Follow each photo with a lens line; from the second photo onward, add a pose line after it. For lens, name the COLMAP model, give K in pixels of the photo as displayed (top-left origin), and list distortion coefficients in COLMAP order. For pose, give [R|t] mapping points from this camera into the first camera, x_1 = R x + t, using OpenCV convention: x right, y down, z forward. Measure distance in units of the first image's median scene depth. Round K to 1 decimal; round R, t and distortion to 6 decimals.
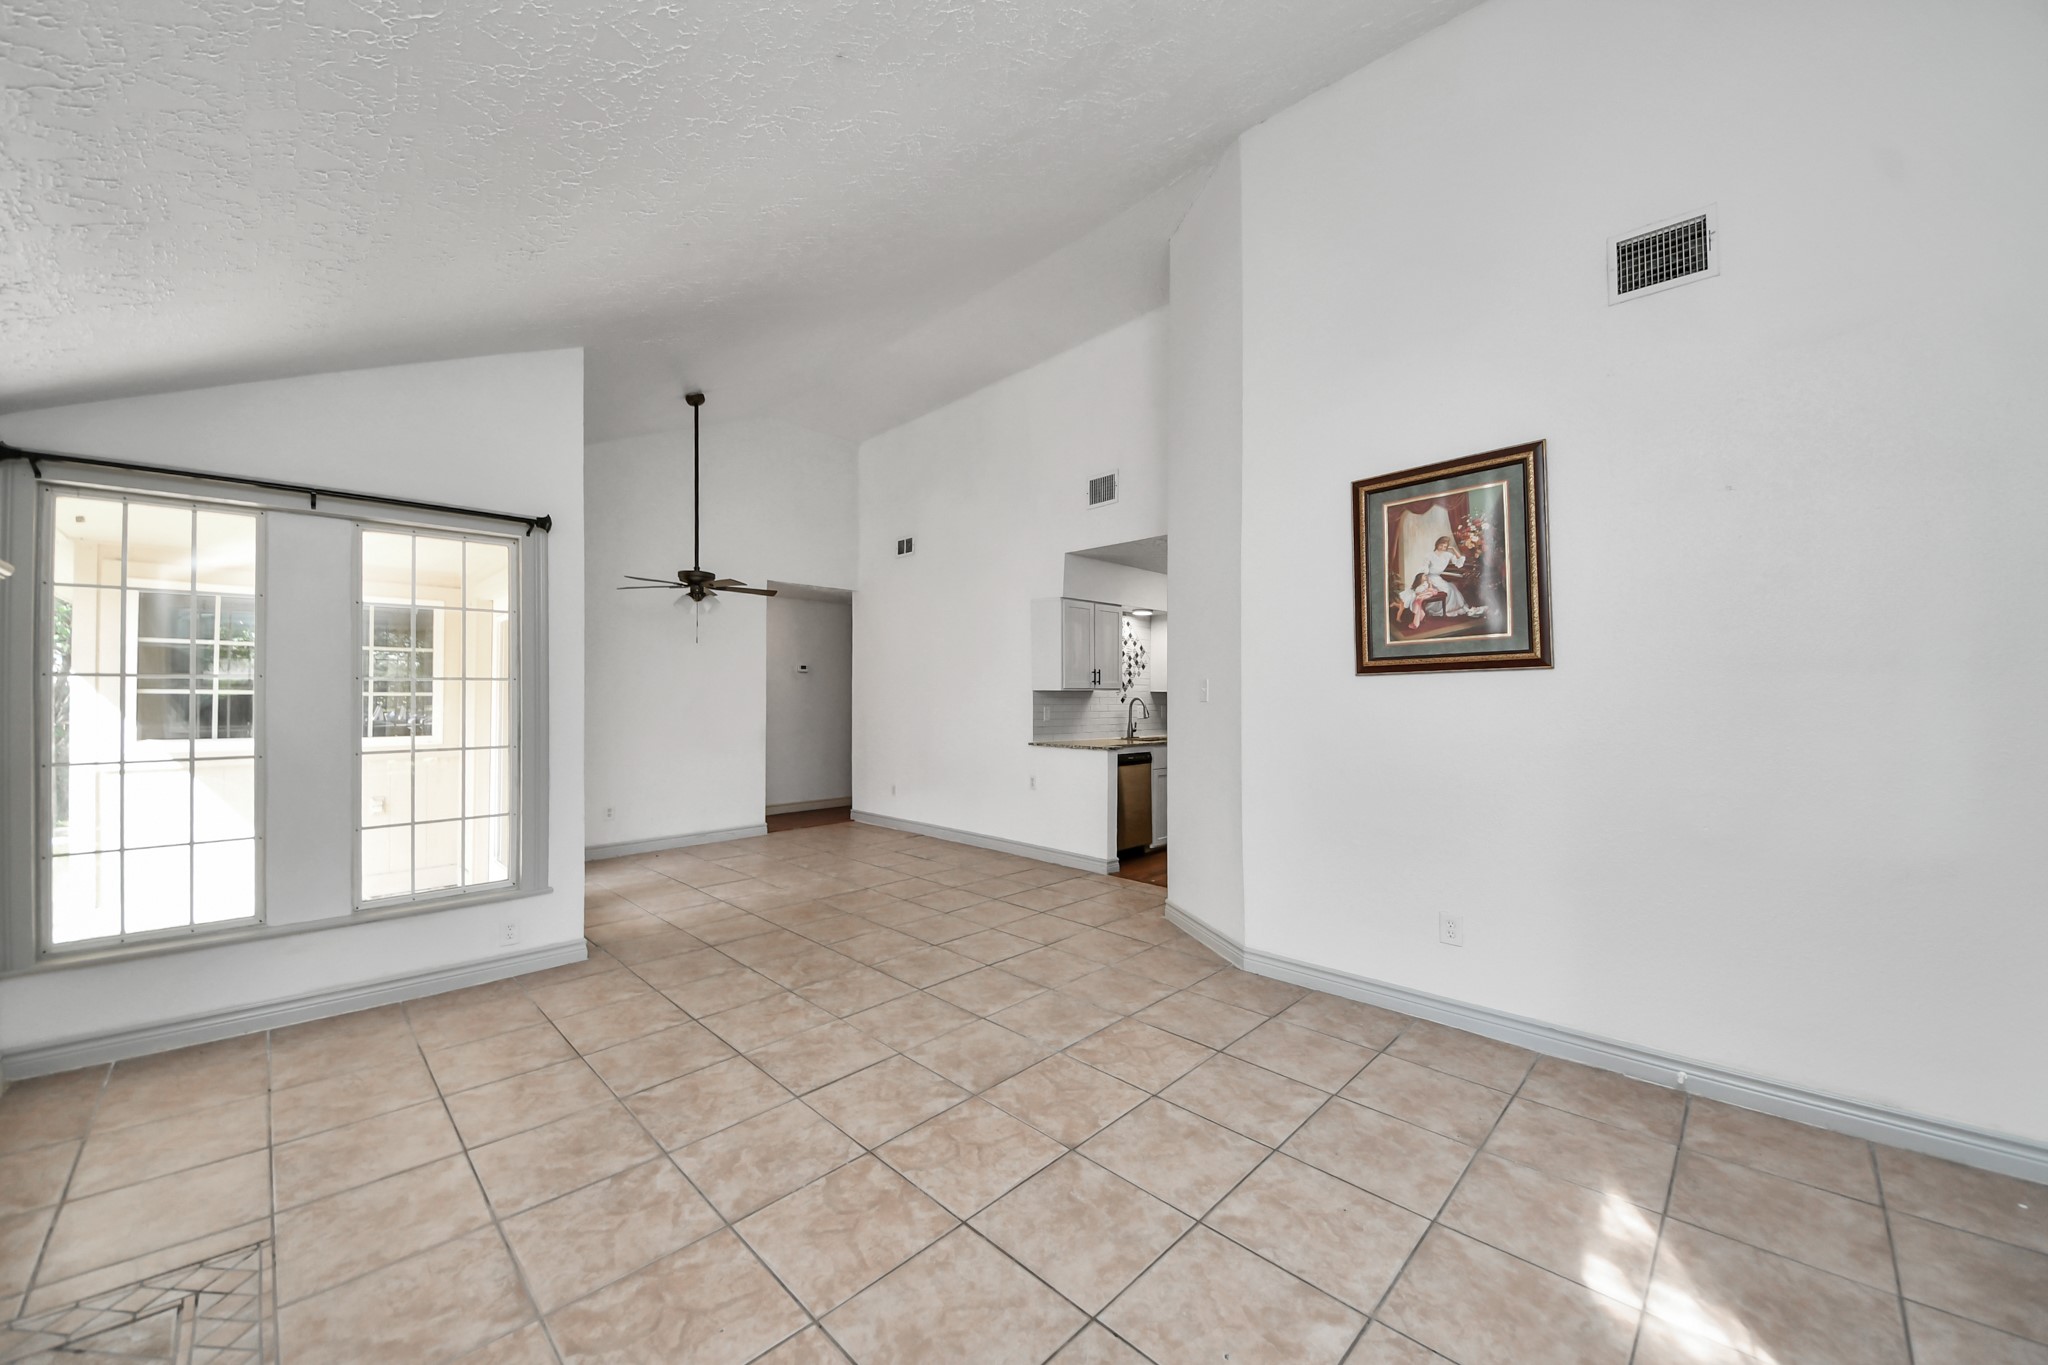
lens RADIAL K [[743.6, 0, 1007.5], [0, 743.6, 681.4], [0, 0, 1]] dist [0.044756, -0.027538]
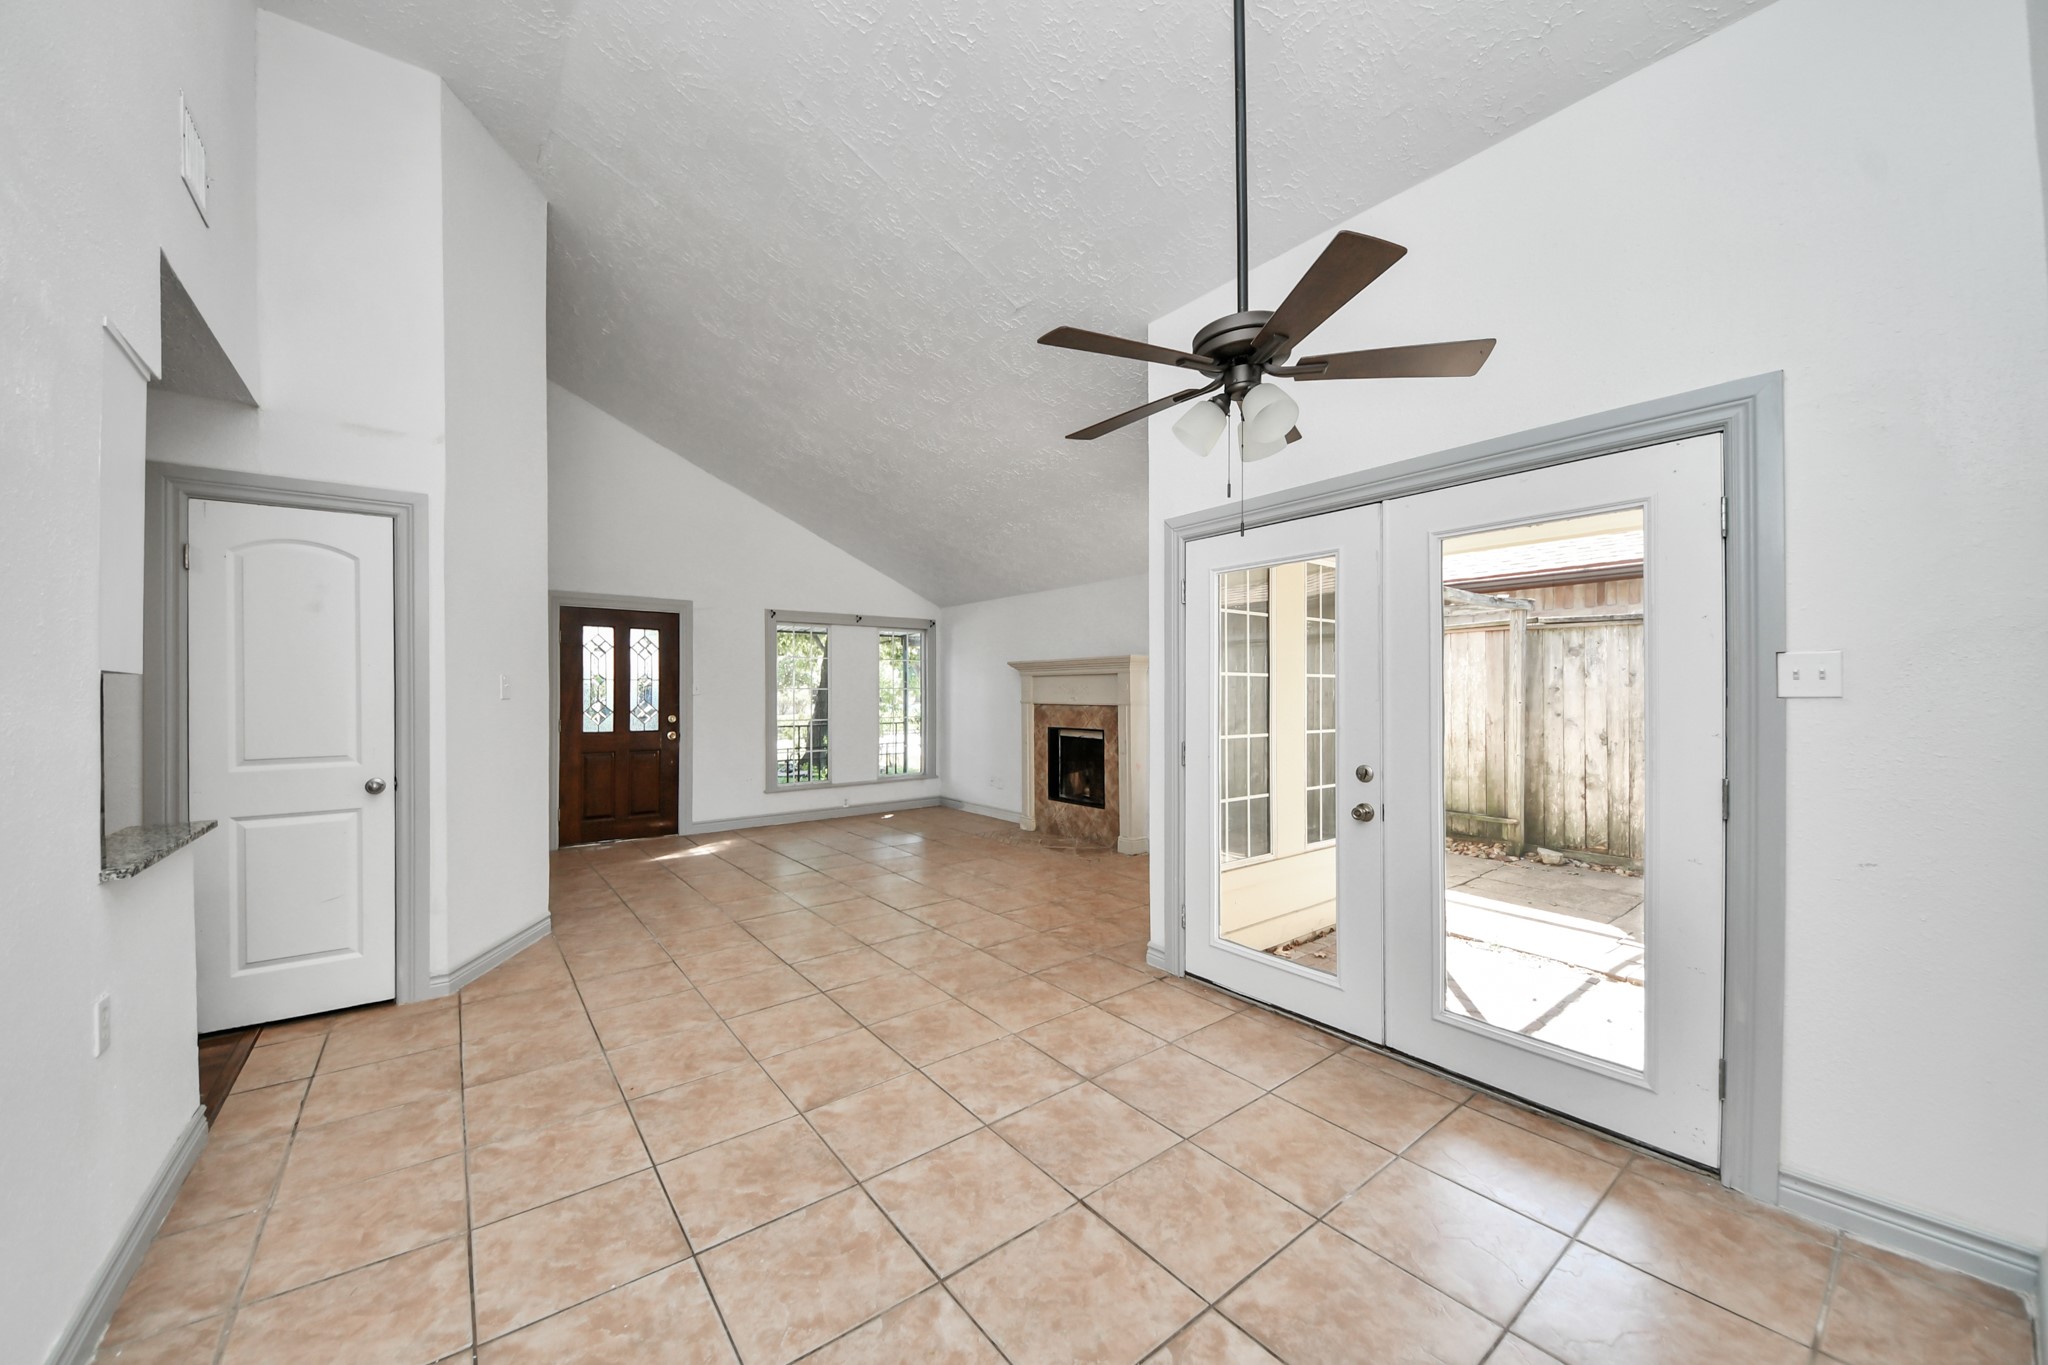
lens RADIAL K [[733.8, 0, 1025.0], [0, 733.8, 696.2], [0, 0, 1]] dist [0.011550, -0.013920]
pose [[-0.994311, 0.005573, 0.106373, -0.597943], [0.004202, 0.999905, -0.013110, 0.047889], [-0.106436, -0.012589, -0.994240, 2.312391]]
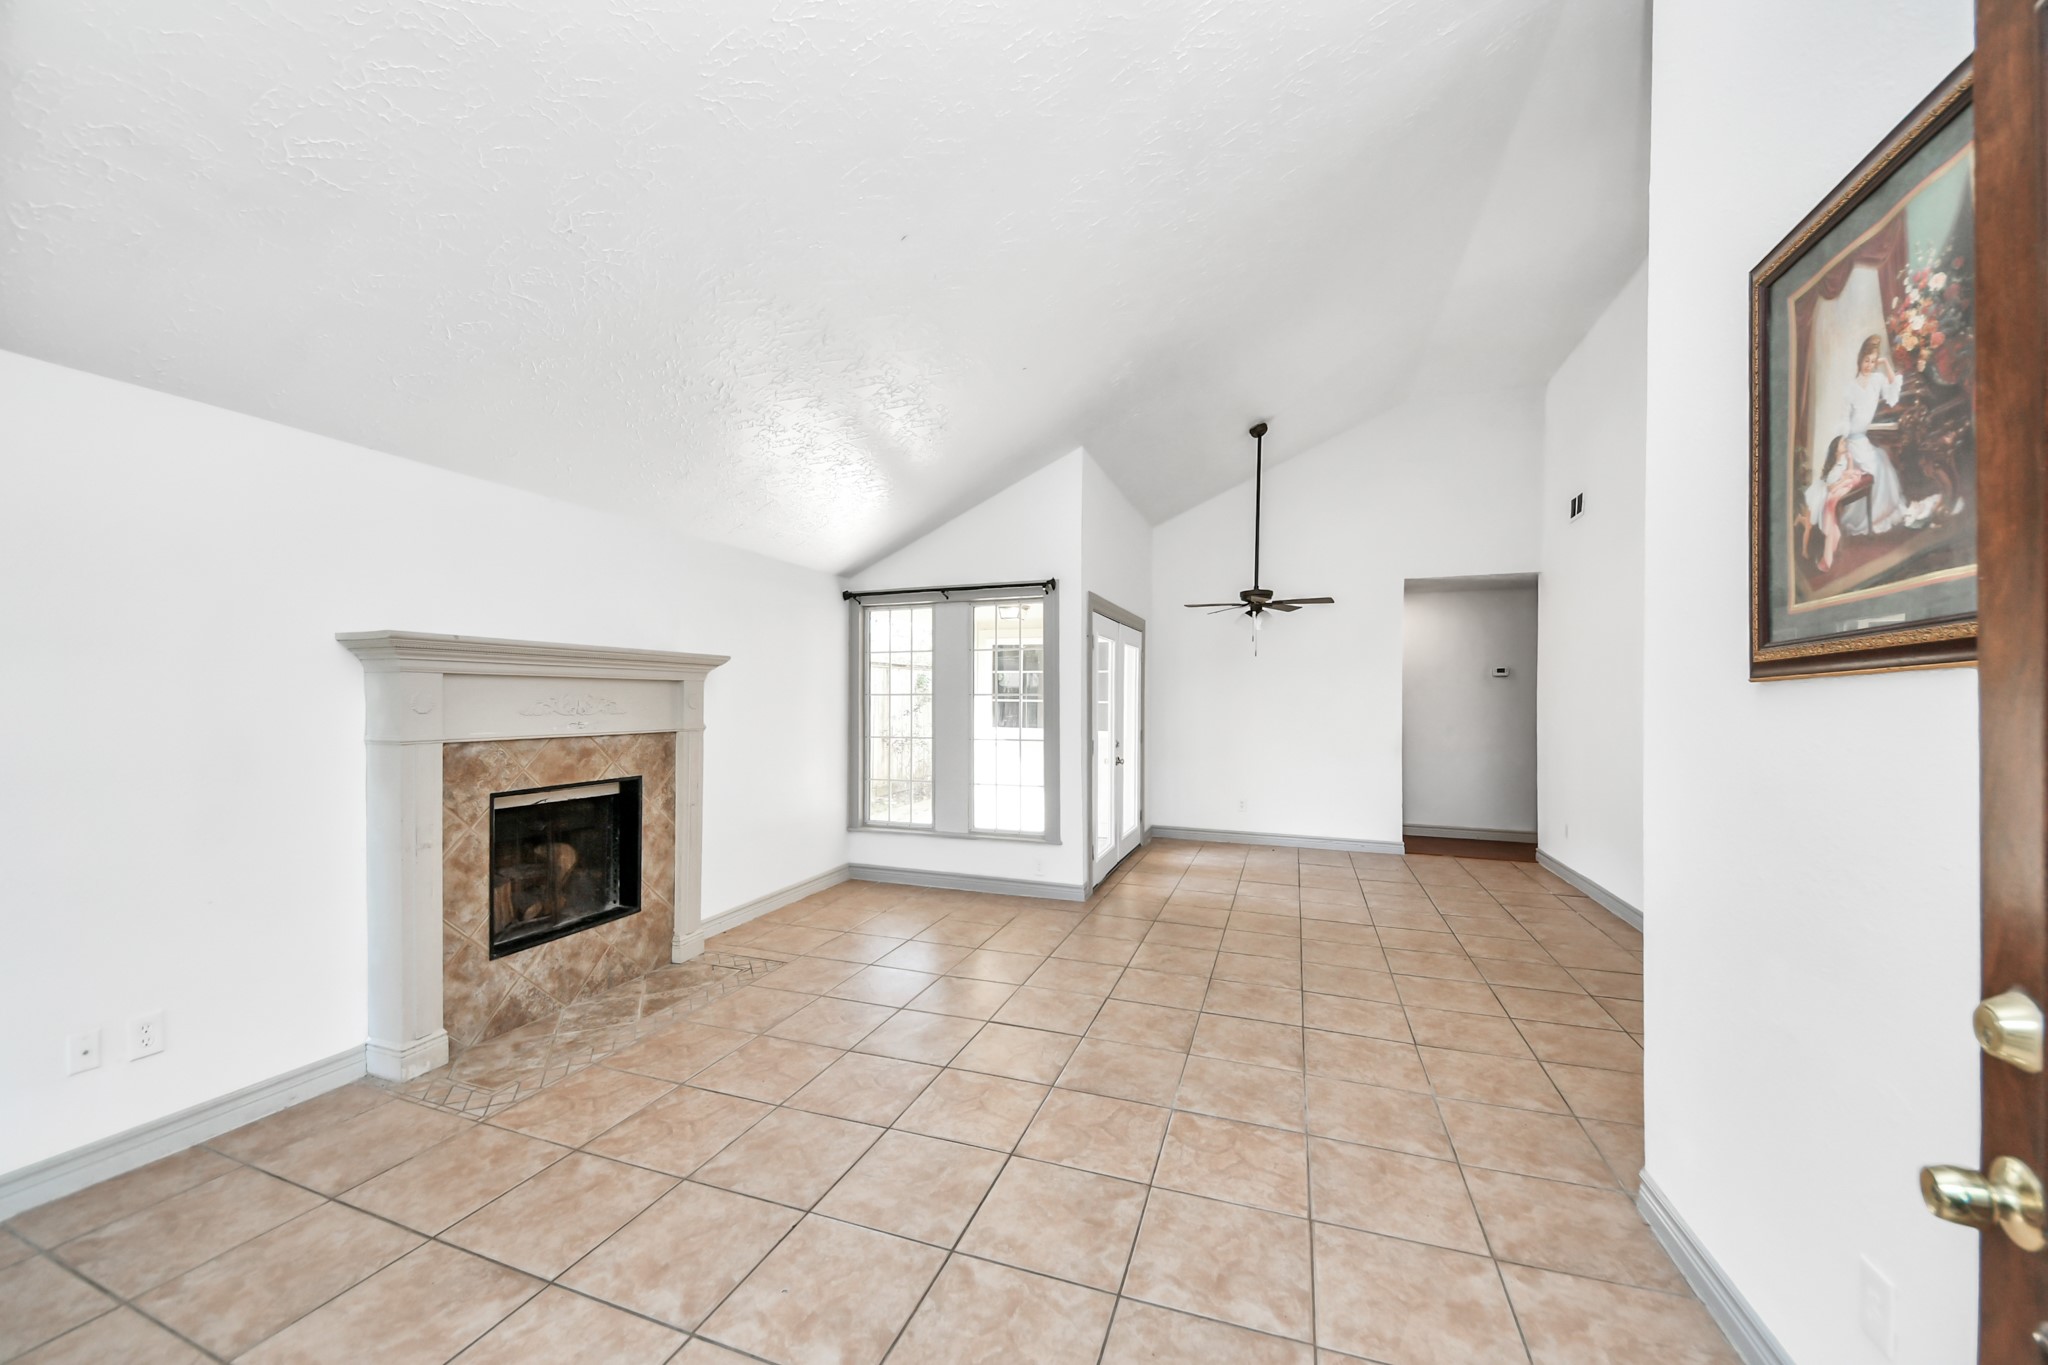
lens RADIAL K [[739.0, 0, 1021.5], [0, 739.0, 694.0], [0, 0, 1]] dist [0.045496, -0.030799]
pose [[0.432103, -0.004128, -0.901815, 0.698203], [0.014180, 0.999897, 0.002217, -0.008182], [0.901713, -0.013746, 0.432117, 0.395677]]
